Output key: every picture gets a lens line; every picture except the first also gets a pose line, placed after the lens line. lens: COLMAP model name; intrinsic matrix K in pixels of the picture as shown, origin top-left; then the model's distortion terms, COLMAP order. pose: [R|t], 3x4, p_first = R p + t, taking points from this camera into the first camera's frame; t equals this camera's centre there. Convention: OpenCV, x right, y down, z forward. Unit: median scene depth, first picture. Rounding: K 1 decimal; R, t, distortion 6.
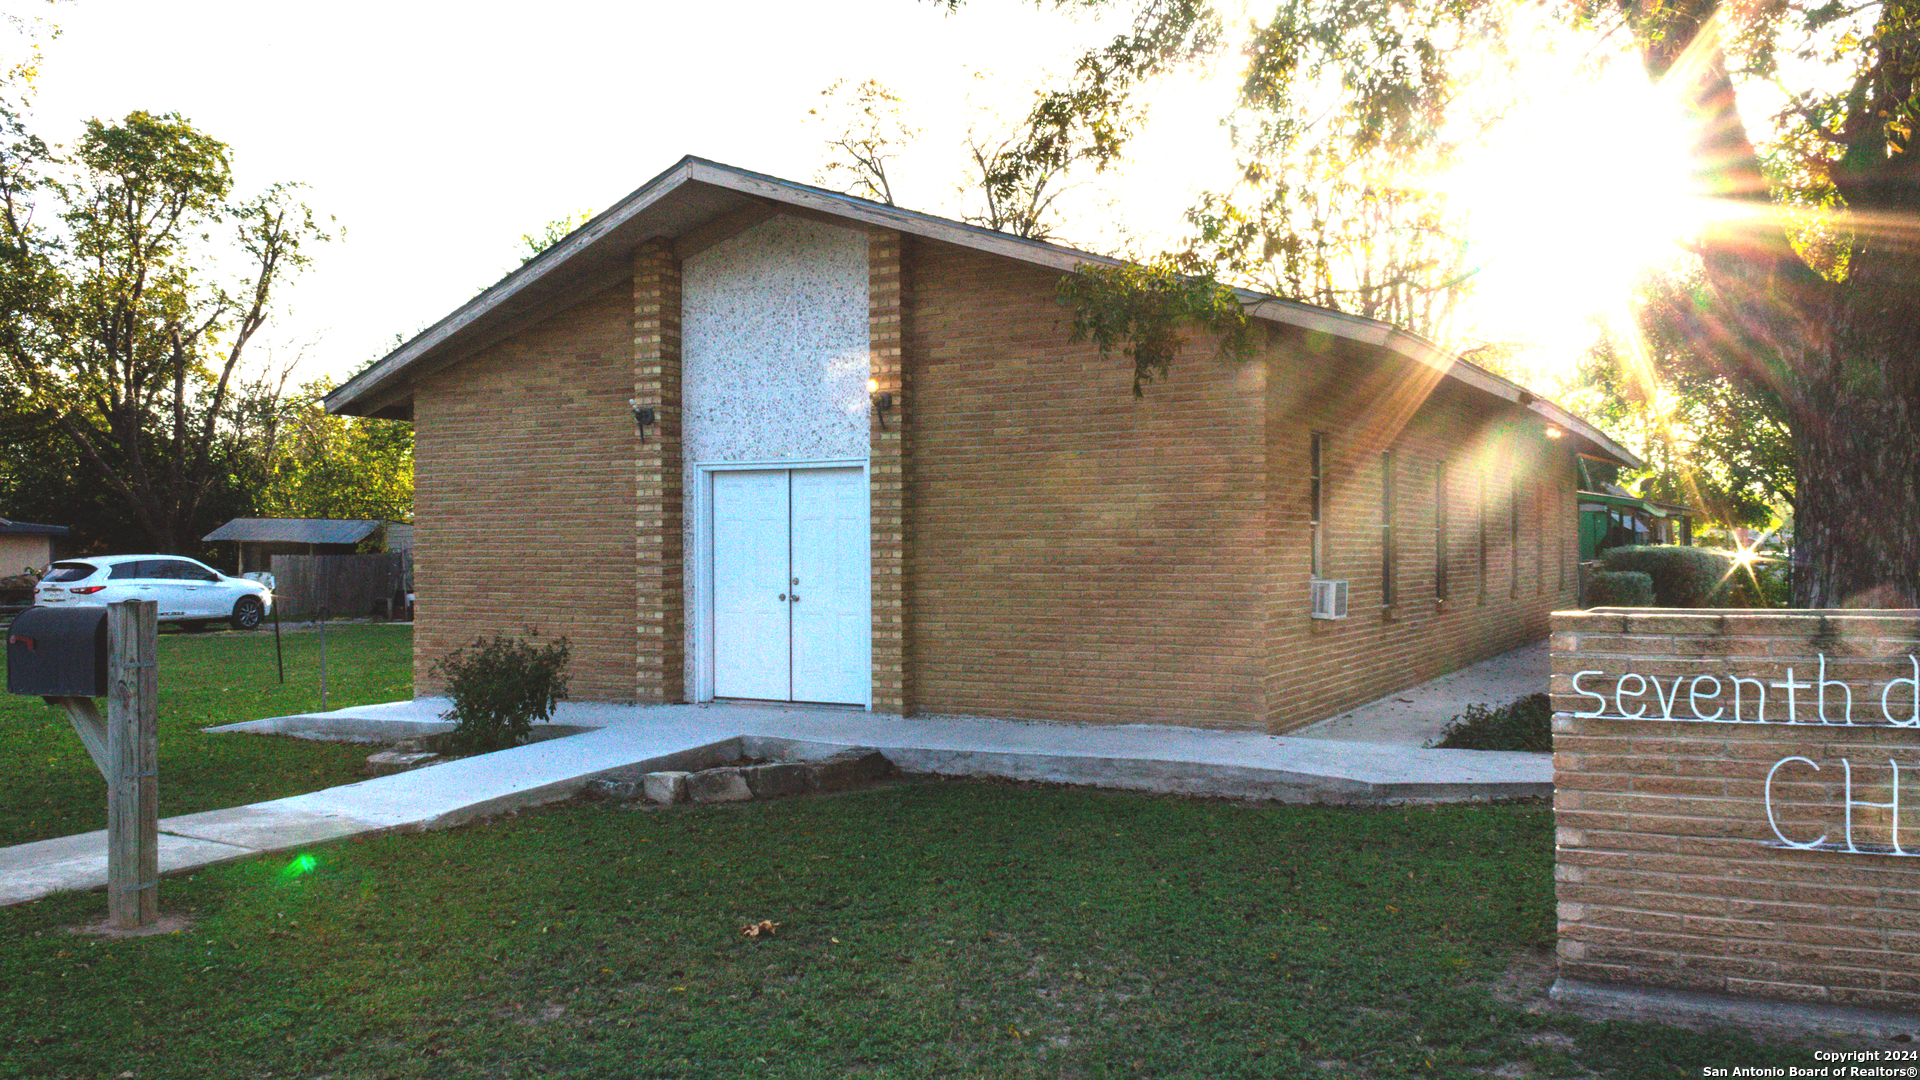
lens RADIAL K [[1564.1, 0, 951.3], [0, 1564.1, 539.7], [0, 0, 1]] dist [0.067874, -0.083296]
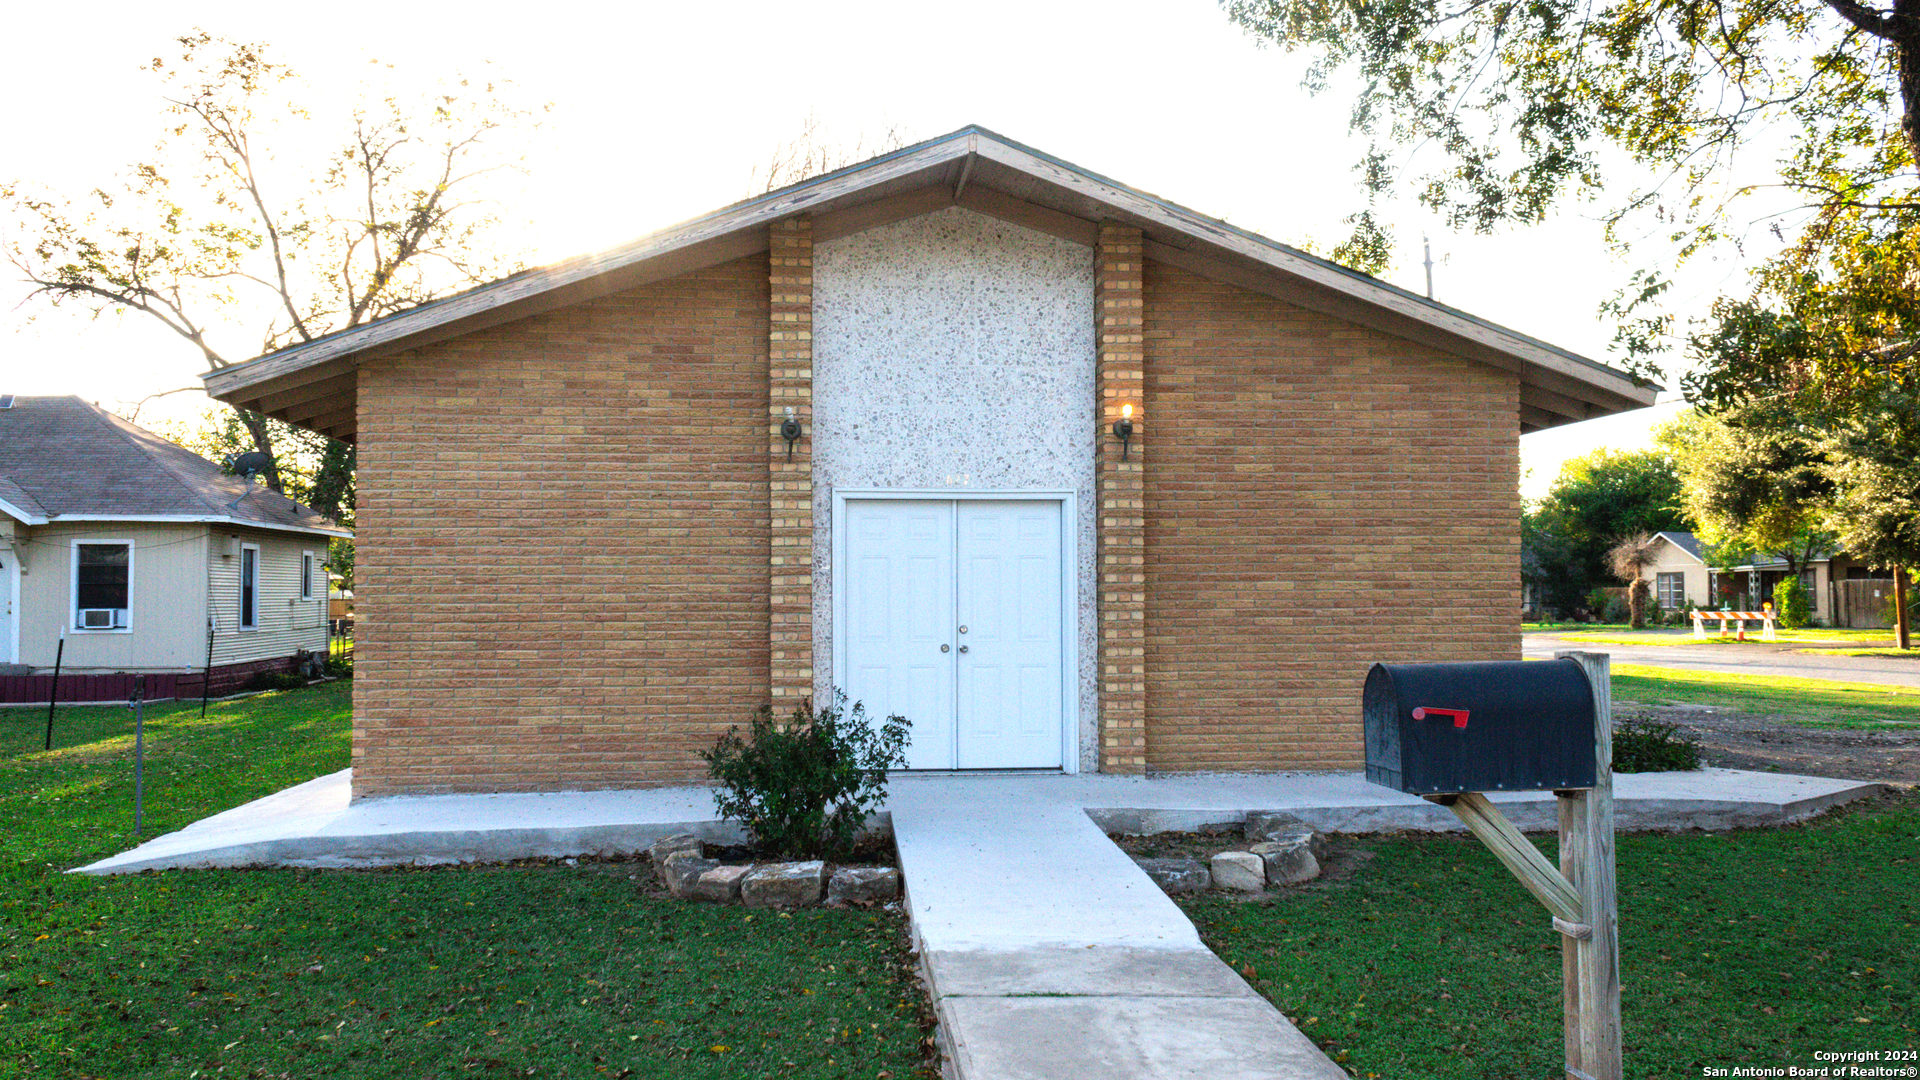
lens RADIAL K [[1548.0, 0, 950.7], [0, 1548.0, 541.8], [0, 0, 1]] dist [0.064659, -0.073283]
pose [[0.831424, 0.019657, 0.555291, -0.646012], [-0.001310, 0.999441, -0.033418, 0.007410], [-0.555638, 0.027057, 0.830984, 0.323520]]
